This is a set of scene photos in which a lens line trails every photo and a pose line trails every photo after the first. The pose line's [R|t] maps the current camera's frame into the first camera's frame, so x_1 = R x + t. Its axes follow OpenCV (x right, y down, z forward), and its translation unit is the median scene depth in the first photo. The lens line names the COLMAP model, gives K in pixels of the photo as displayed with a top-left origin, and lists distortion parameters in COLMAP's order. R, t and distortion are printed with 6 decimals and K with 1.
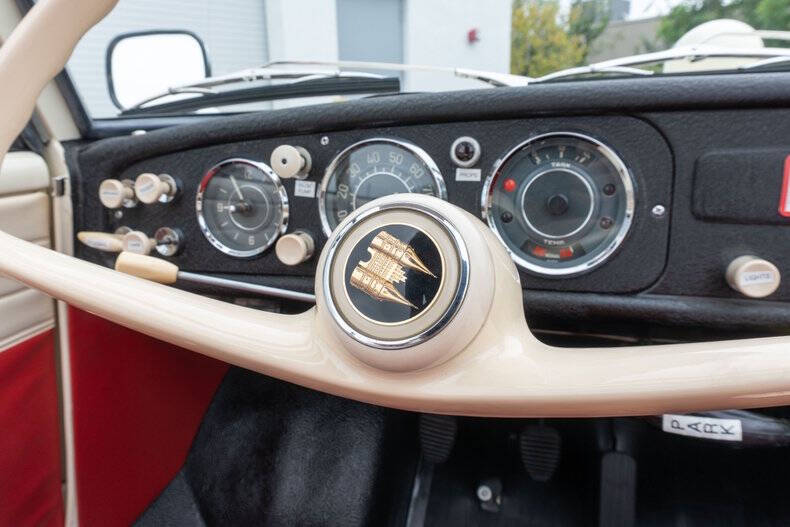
lens RADIAL K [[531.2, 0, 395.0], [0, 531.2, 263.5], [0, 0, 1]] dist [-0.021441, -0.004374]
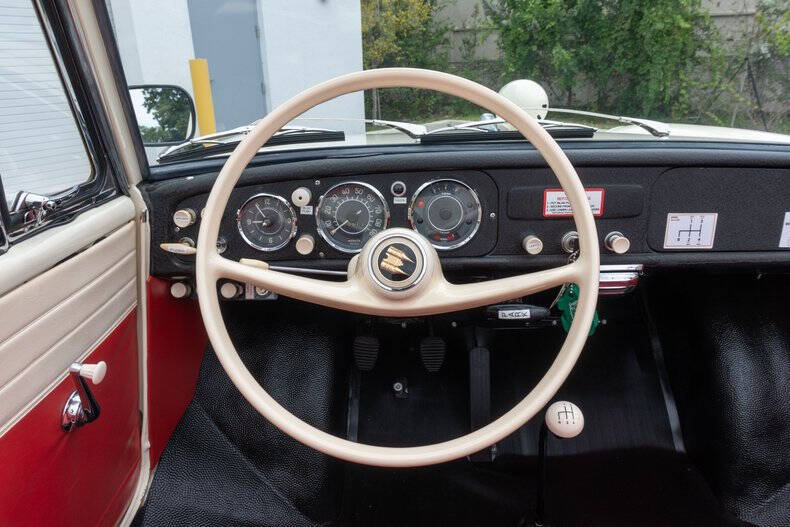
lens RADIAL K [[513.3, 0, 396.9], [0, 513.3, 283.6], [0, 0, 1]] dist [-0.025430, 0.001053]
pose [[0.963957, -0.098664, 0.247089, -0.363383], [0.065903, 0.988303, 0.137531, -0.127971], [-0.257768, -0.116289, 0.959183, -0.811546]]
